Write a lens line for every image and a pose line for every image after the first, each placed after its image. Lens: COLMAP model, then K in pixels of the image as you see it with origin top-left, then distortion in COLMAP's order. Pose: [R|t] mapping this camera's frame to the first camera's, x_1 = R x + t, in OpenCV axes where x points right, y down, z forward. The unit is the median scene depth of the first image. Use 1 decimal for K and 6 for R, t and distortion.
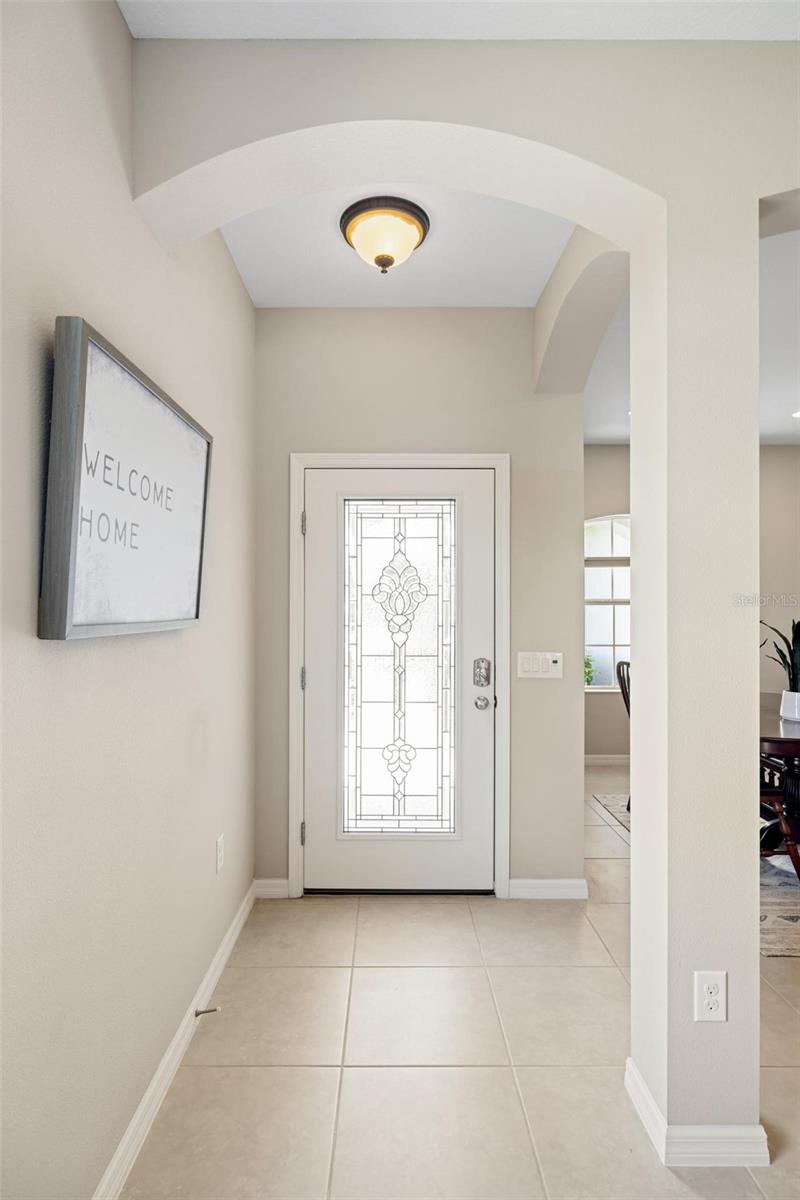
lens RADIAL K [[605.8, 0, 387.8], [0, 605.8, 609.4], [0, 0, 1]] dist [-0.004431, -0.000668]
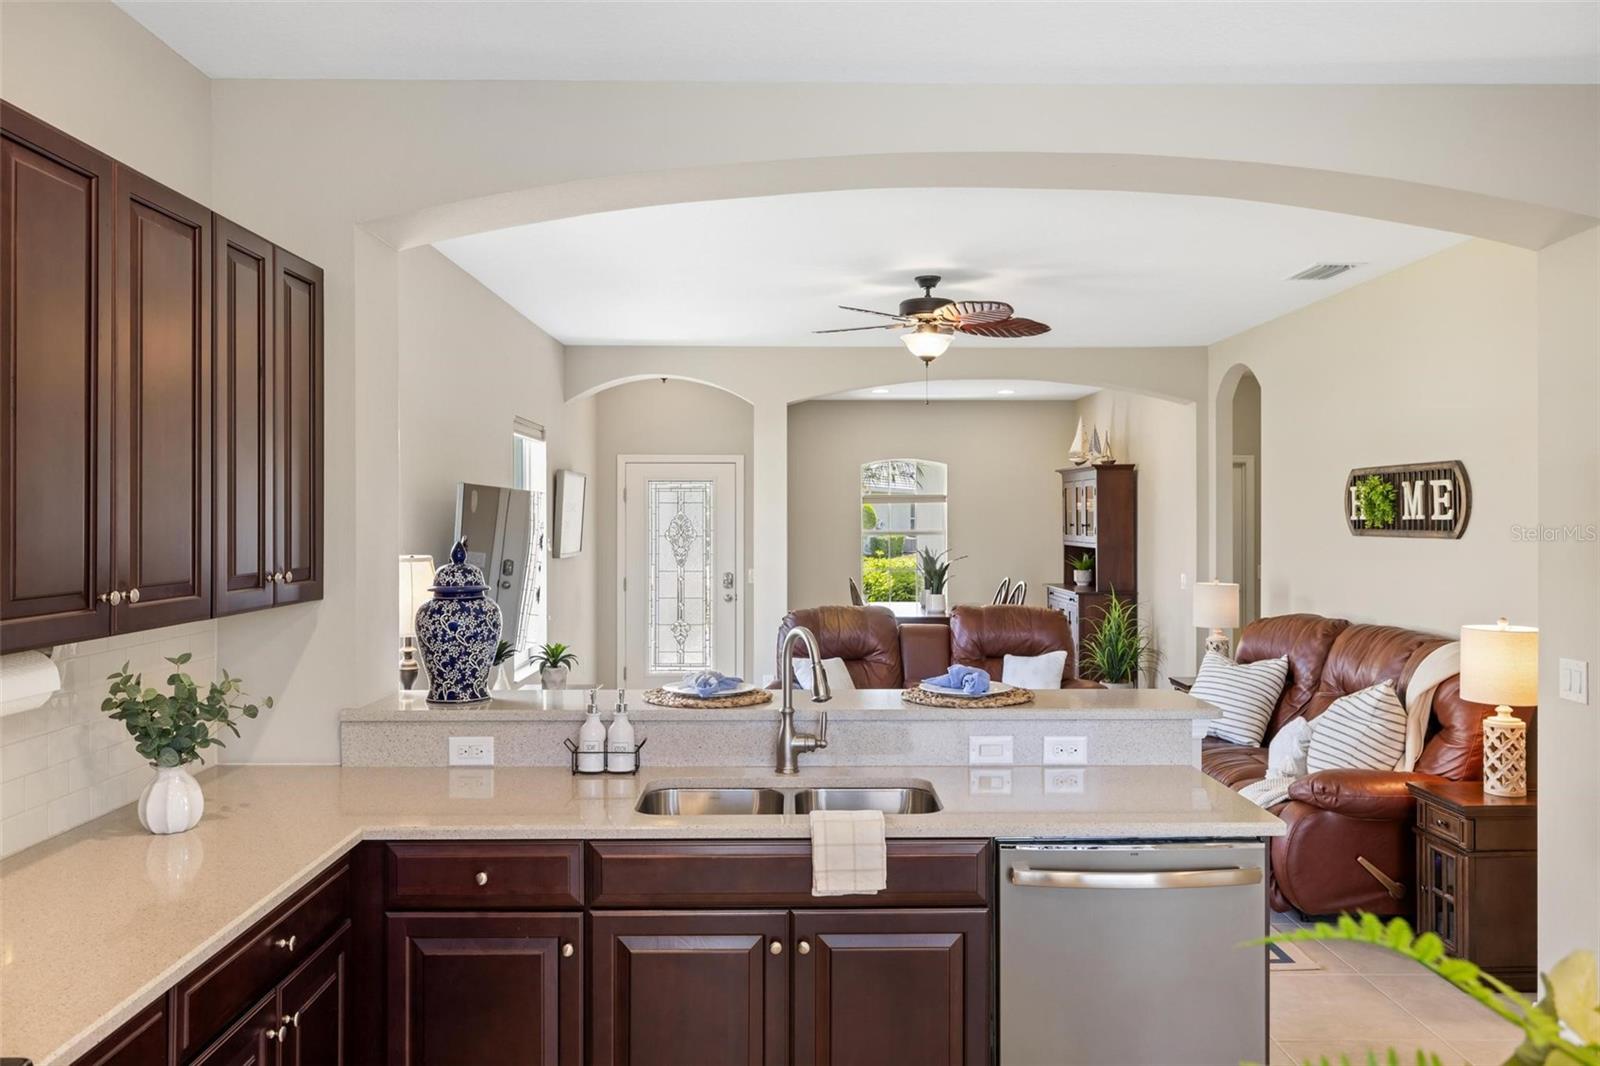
lens RADIAL K [[1226.7, 0, 809.3], [0, 1226.7, 529.7], [0, 0, 1]] dist [-0.012596, -0.000873]
pose [[0.999899, -0.001285, 0.014120, 0.337299], [0.001151, 0.999954, 0.009490, -0.075131], [-0.014132, -0.009473, 0.999855, -2.508387]]
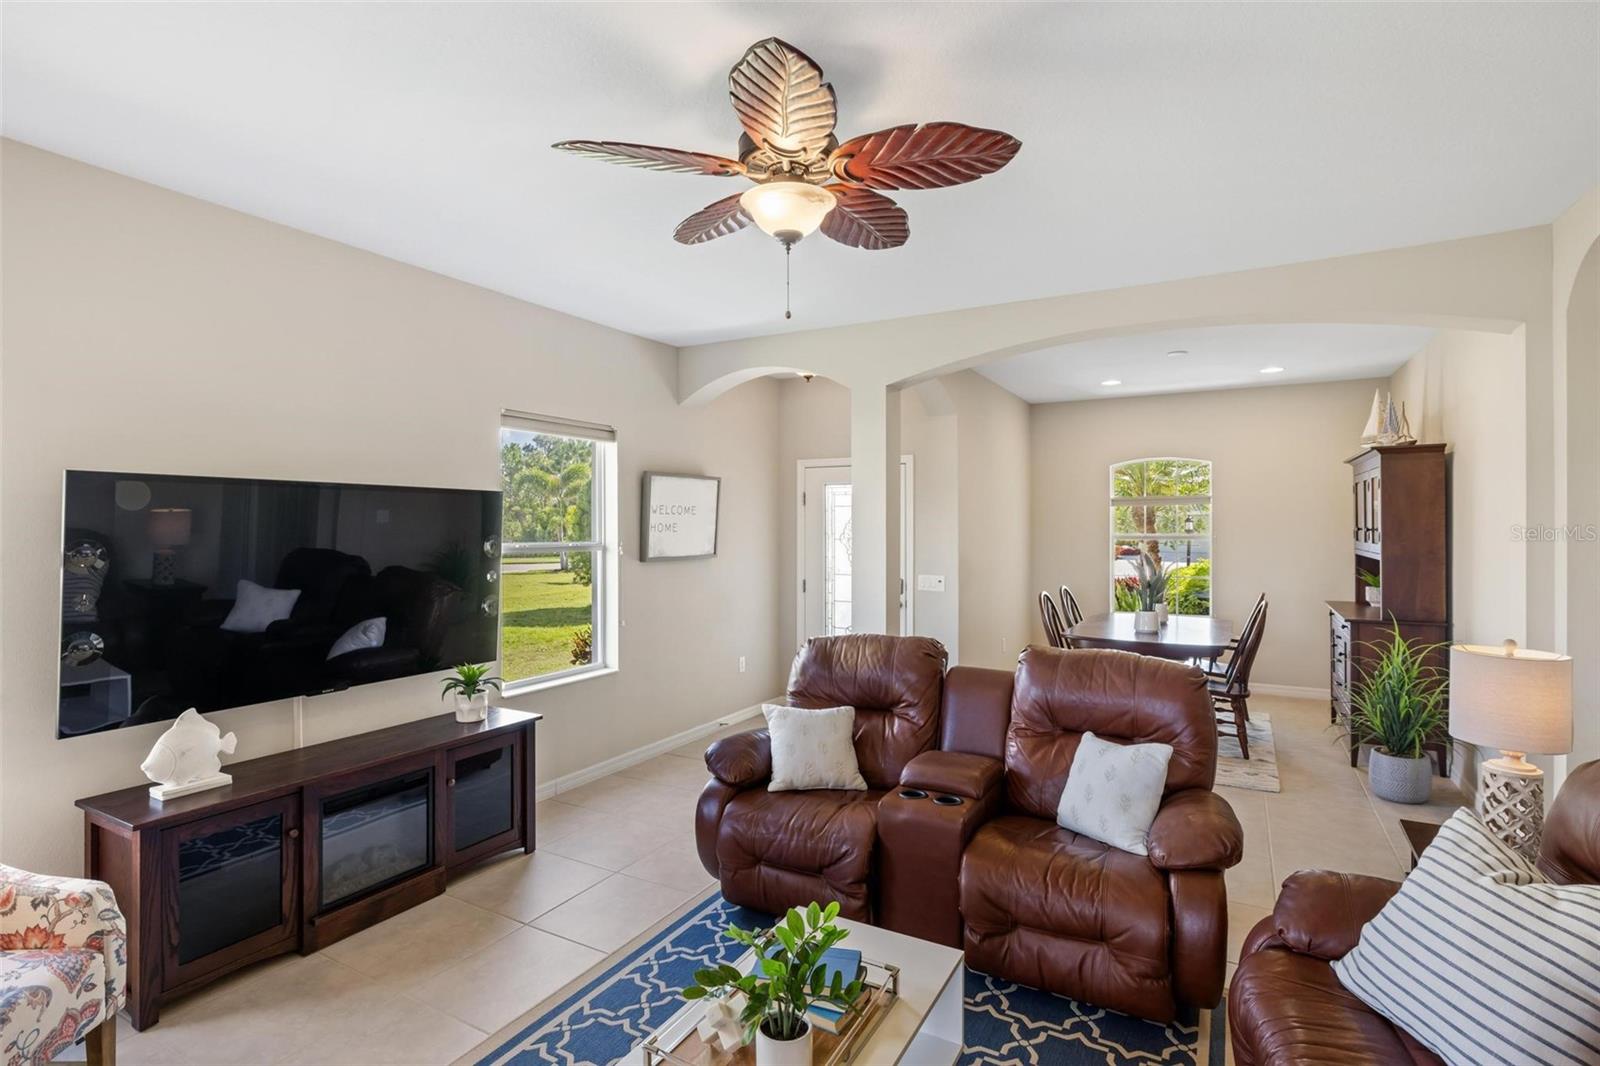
lens RADIAL K [[781.4, 0, 802.2], [0, 781.4, 526.8], [0, 0, 1]] dist [-0.009201, 0.002775]
pose [[0.864637, -0.001668, -0.502395, 1.005366], [0.002291, 0.999997, 0.000623, -0.062303], [0.502392, -0.001690, 0.864638, -0.978594]]
